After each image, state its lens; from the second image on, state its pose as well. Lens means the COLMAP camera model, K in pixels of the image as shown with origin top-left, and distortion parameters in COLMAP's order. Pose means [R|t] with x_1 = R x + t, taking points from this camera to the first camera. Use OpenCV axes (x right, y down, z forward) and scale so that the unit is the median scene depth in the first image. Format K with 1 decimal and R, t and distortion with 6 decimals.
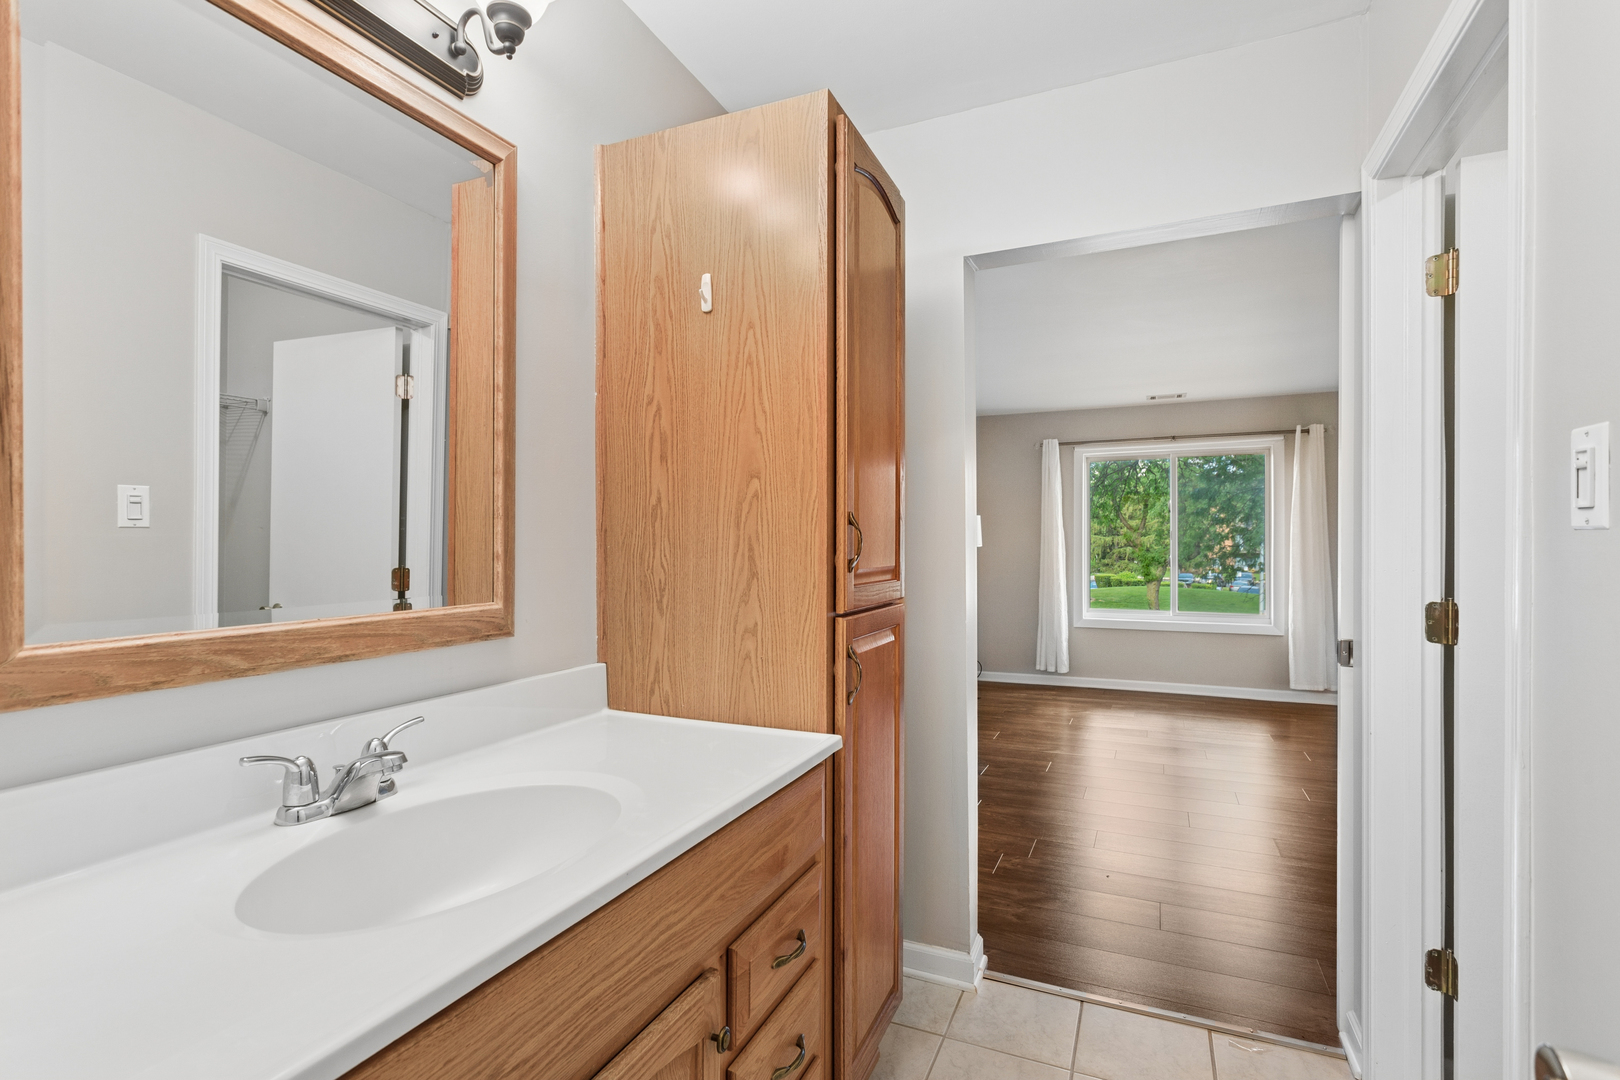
lens RADIAL K [[776.3, 0, 798.5], [0, 776.3, 542.6], [0, 0, 1]] dist [0.016369, 0.001311]
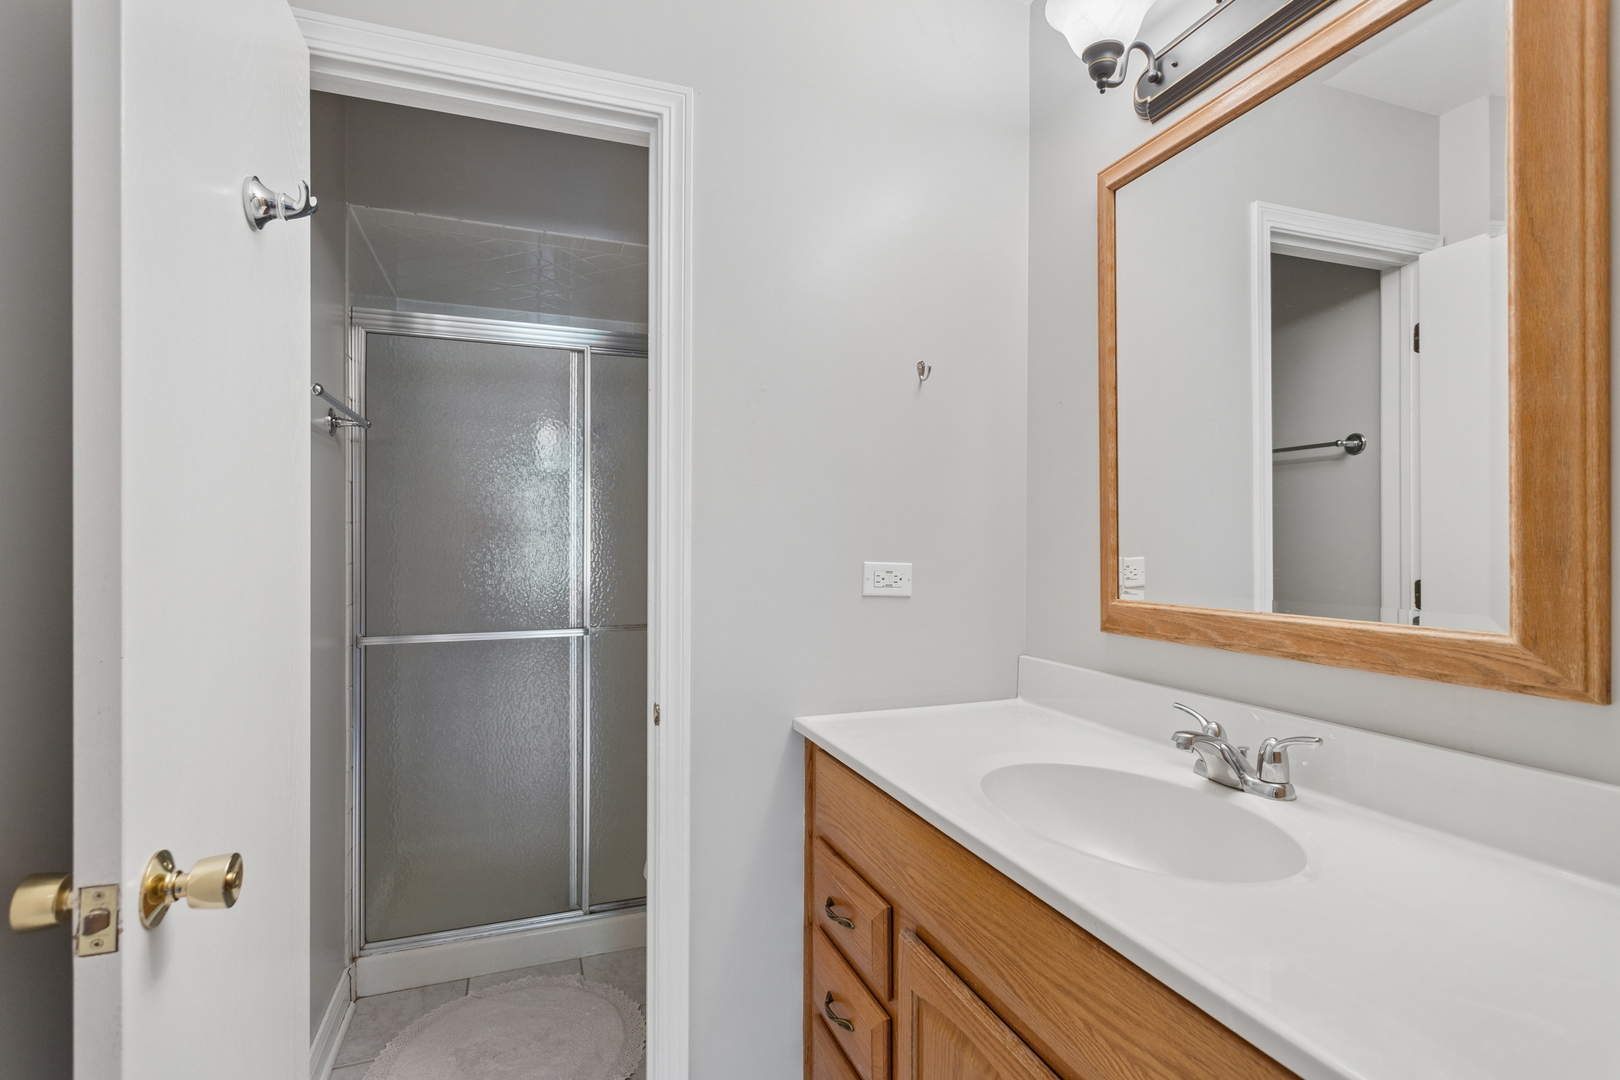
lens RADIAL K [[776.3, 0, 801.0], [0, 776.3, 536.2], [0, 0, 1]] dist [0.016369, 0.001311]
pose [[-0.715994, -0.005905, -0.698081, 0.624205], [0.003798, 0.999916, -0.012353, 0.003283], [0.698096, -0.011496, -0.715912, 1.377739]]
